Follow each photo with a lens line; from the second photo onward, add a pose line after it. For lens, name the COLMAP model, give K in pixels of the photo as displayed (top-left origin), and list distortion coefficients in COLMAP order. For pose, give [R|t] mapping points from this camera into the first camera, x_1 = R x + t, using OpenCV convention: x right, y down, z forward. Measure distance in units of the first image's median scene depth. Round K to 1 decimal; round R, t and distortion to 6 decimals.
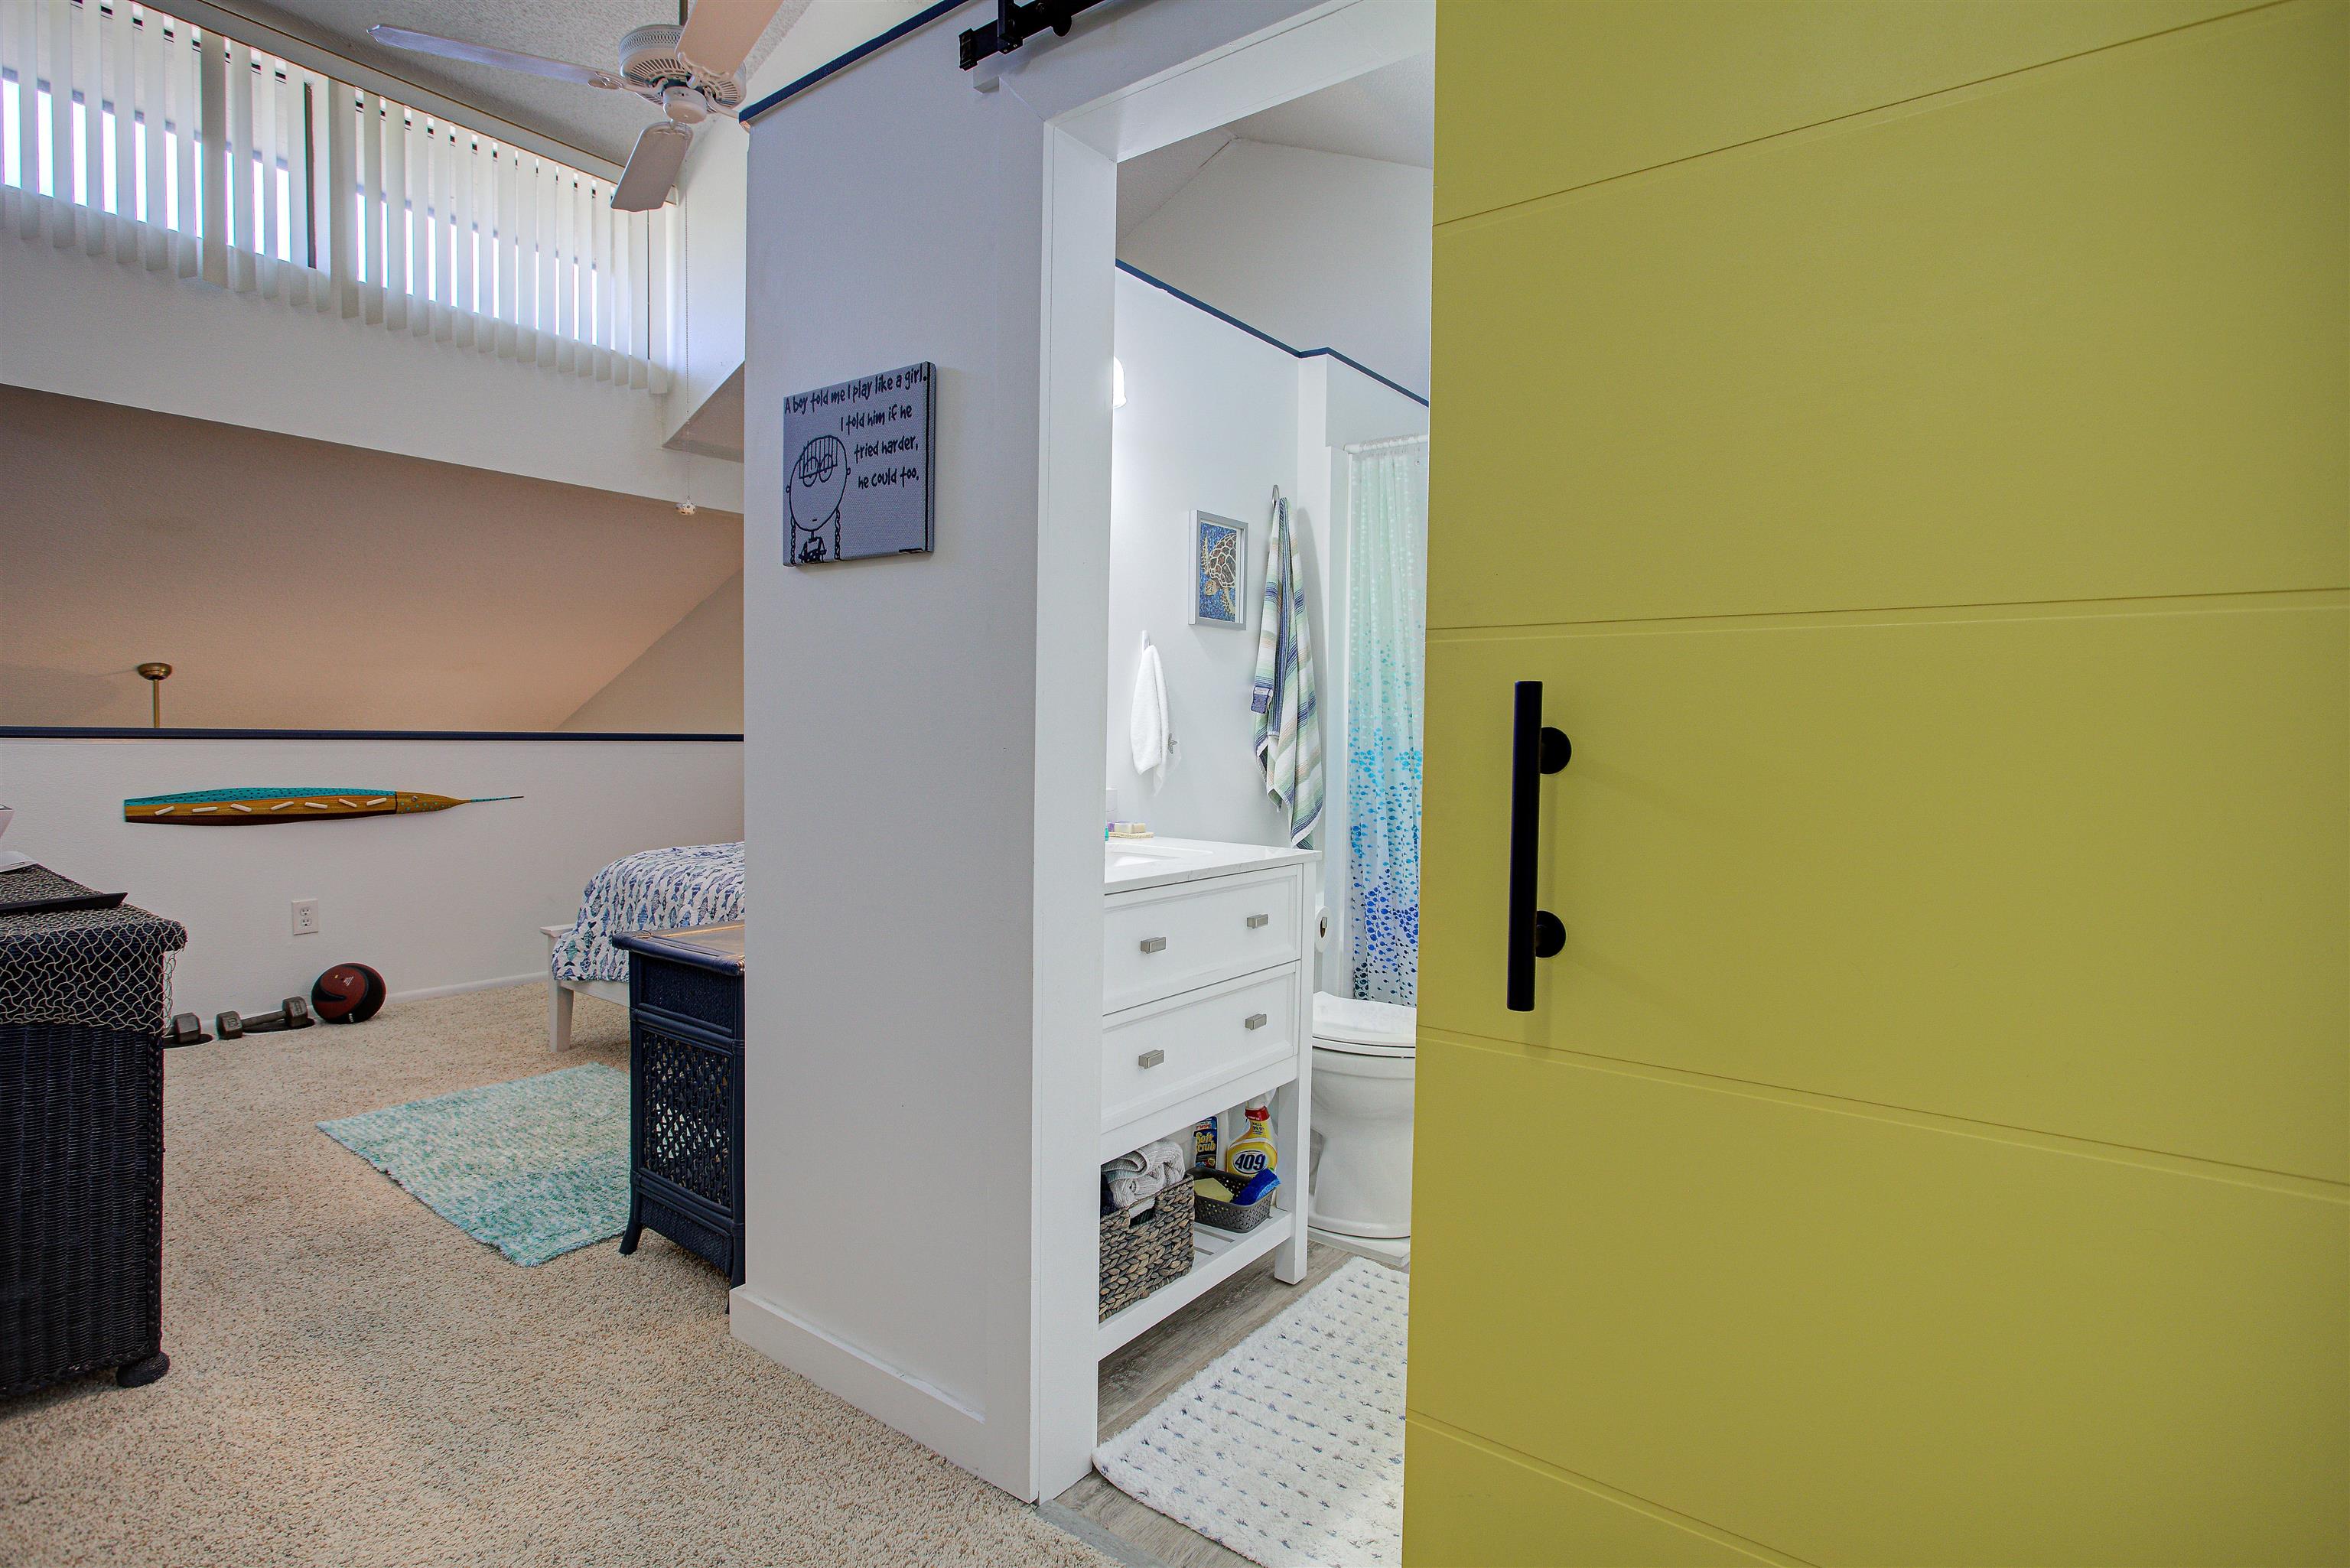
lens RADIAL K [[1175.8, 0, 1176.2], [0, 1175.8, 777.4], [0, 0, 1]] dist [-0.020653, 0.008541]
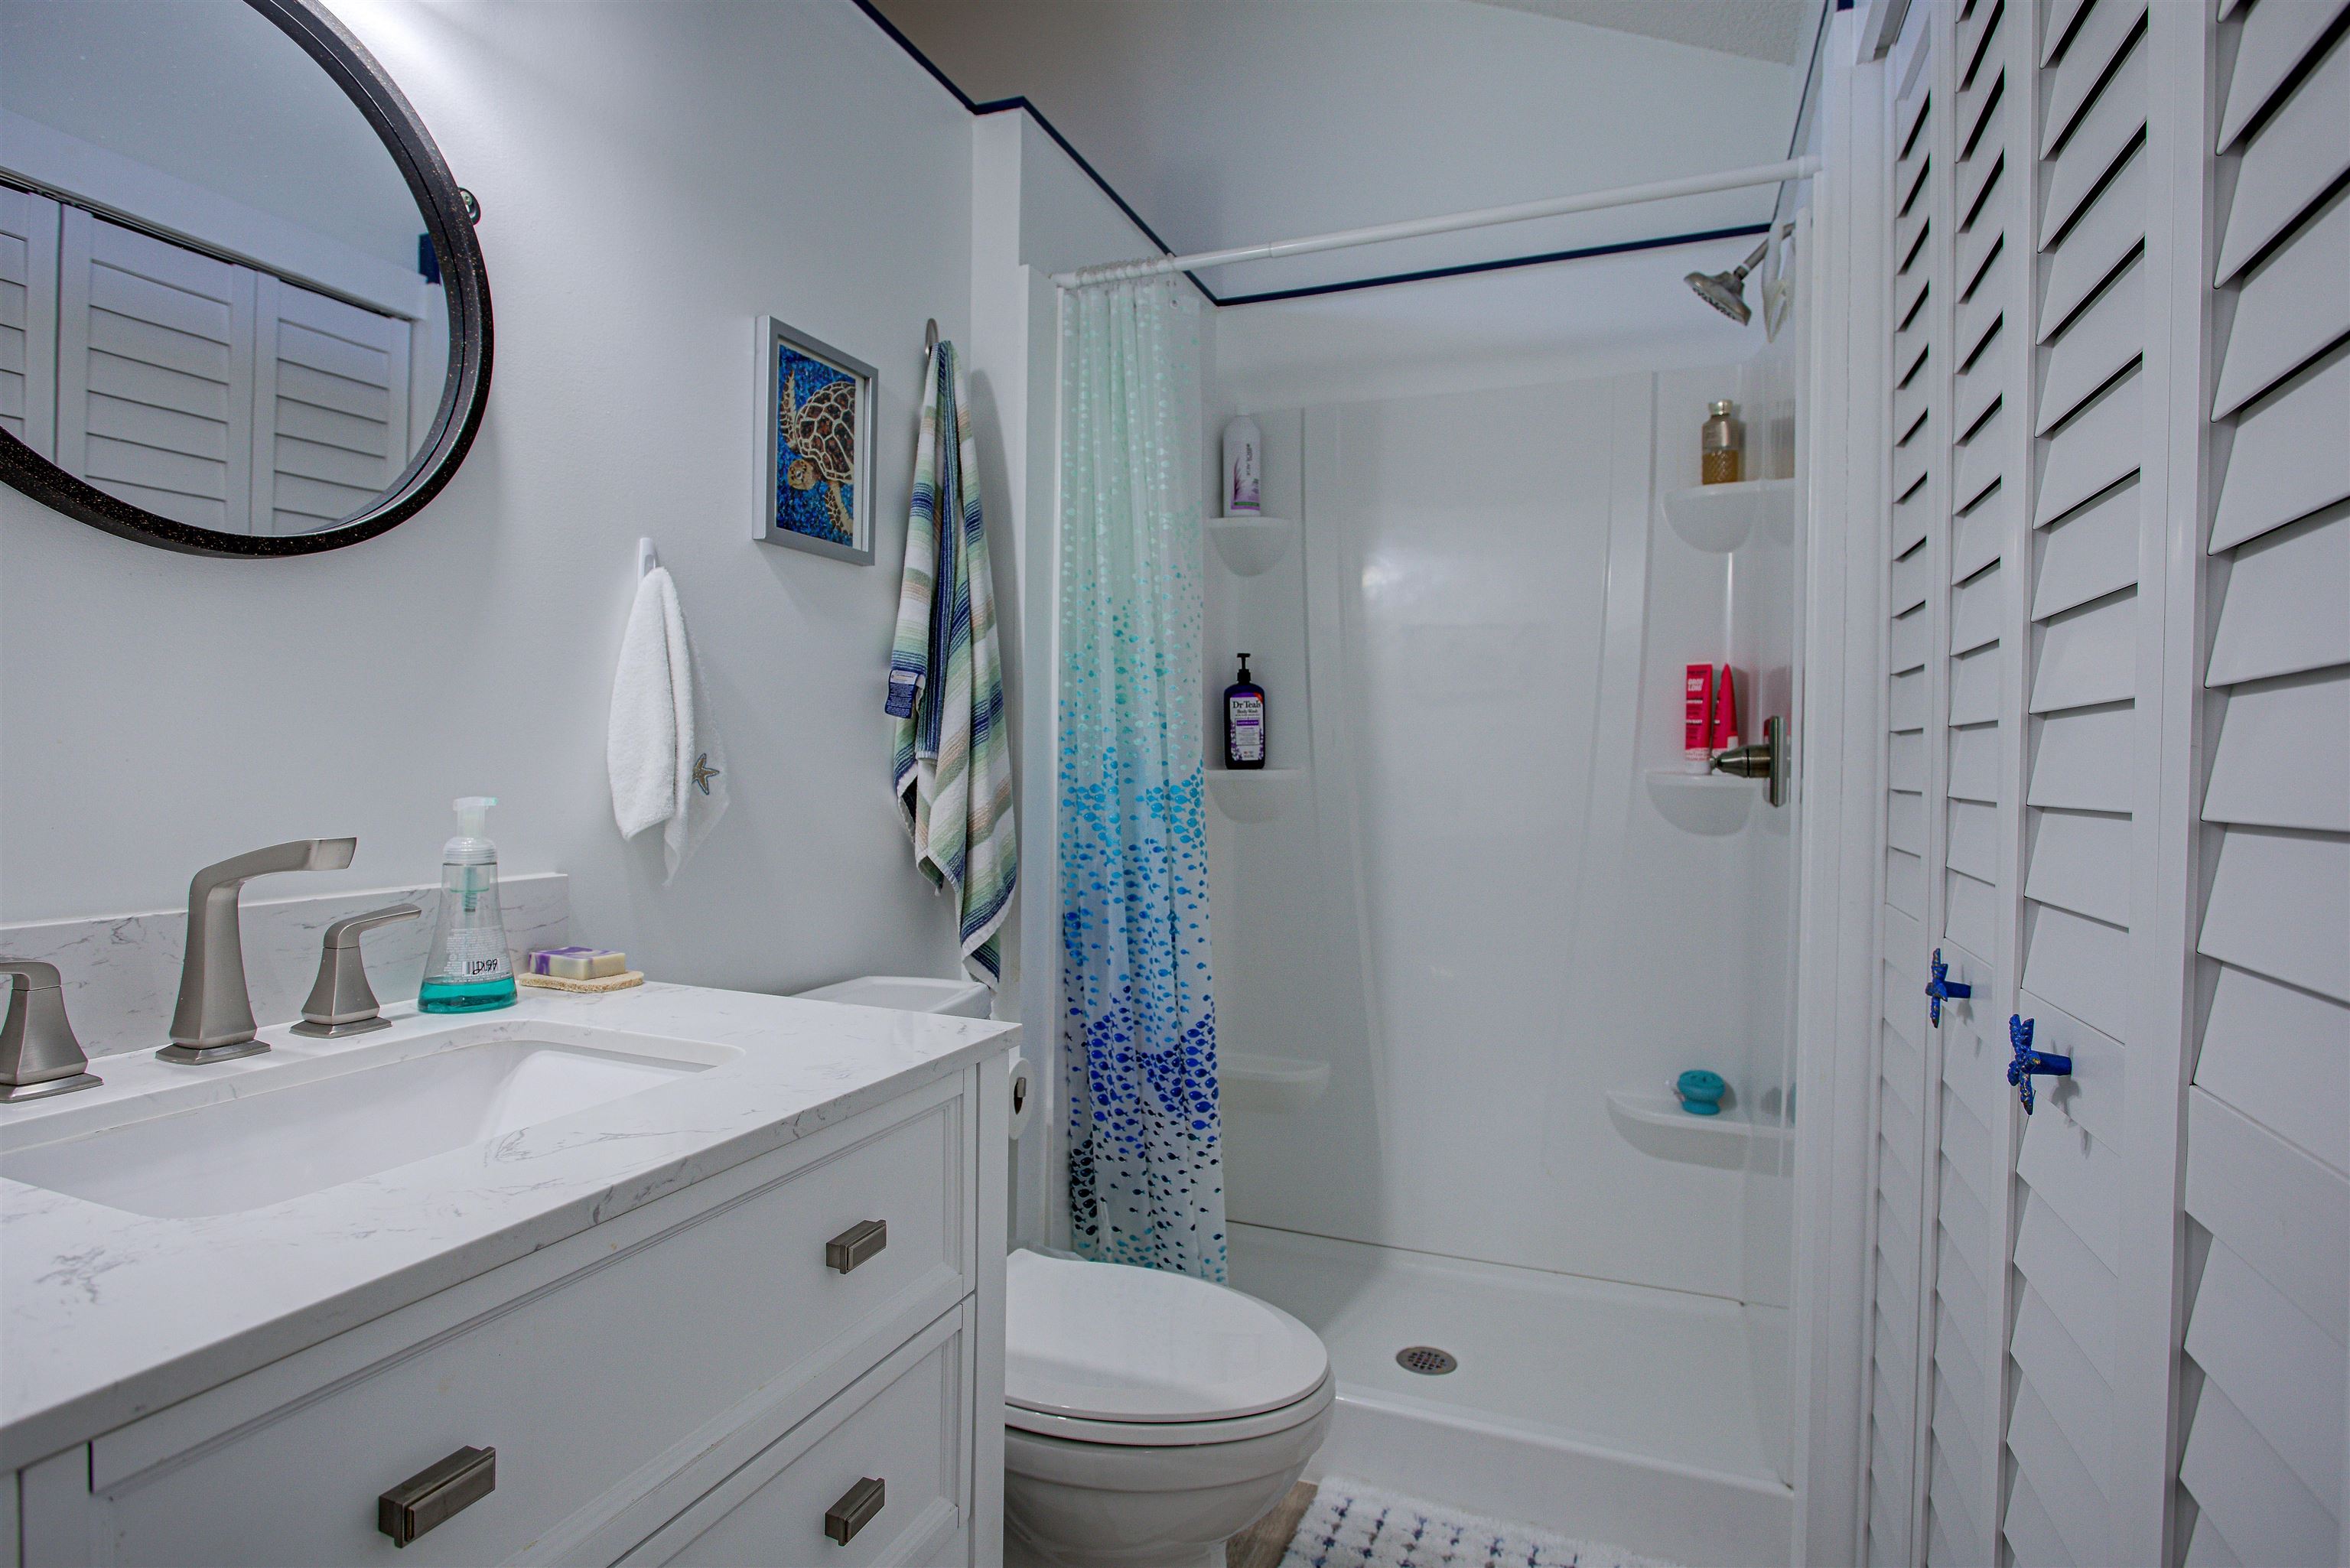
lens RADIAL K [[1215.7, 0, 1181.1], [0, 1215.7, 777.5], [0, 0, 1]] dist [-0.023369, 0.012372]
pose [[0.964801, -0.002366, 0.262969, 0.047345], [0.008834, 0.999687, -0.023418, -0.012504], [-0.262832, 0.024916, 0.964520, 0.414990]]
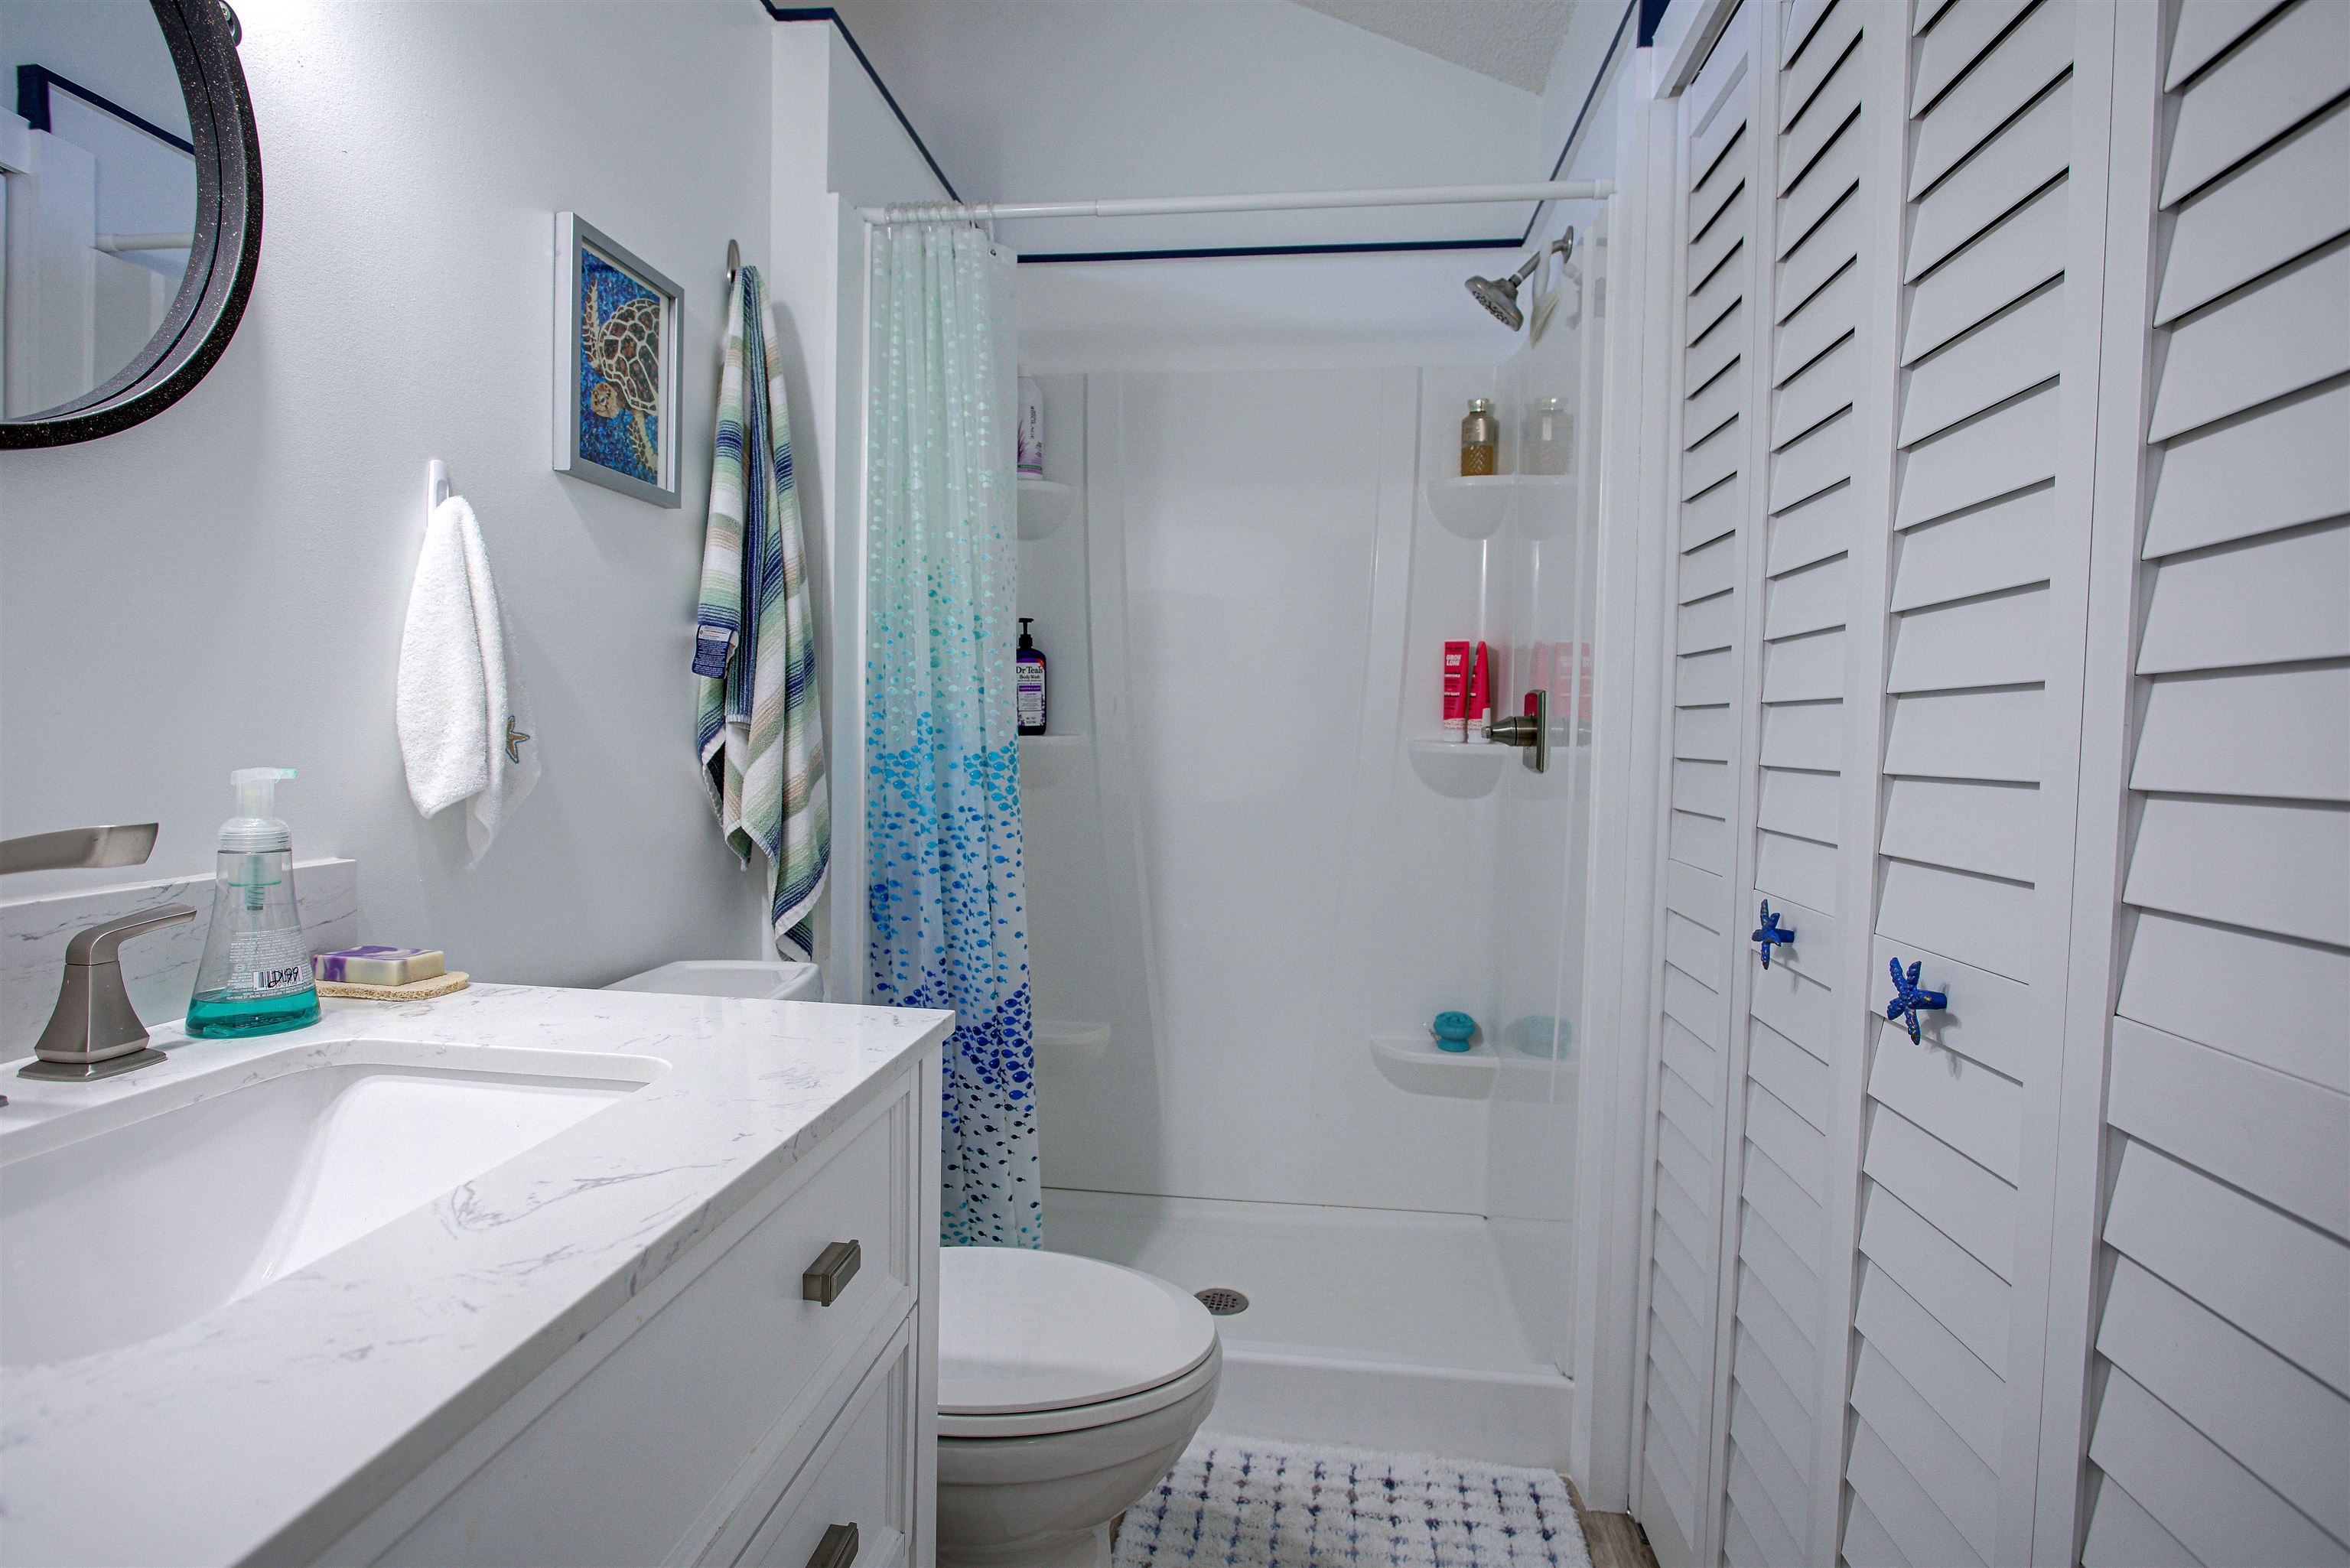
lens RADIAL K [[1175.8, 0, 1176.2], [0, 1175.8, 777.4], [0, 0, 1]] dist [-0.020653, 0.008541]
pose [[0.863708, -0.013858, 0.503803, -0.009442], [0.010522, 0.999900, 0.009466, -0.014945], [-0.503884, -0.002875, 0.863767, 0.462793]]
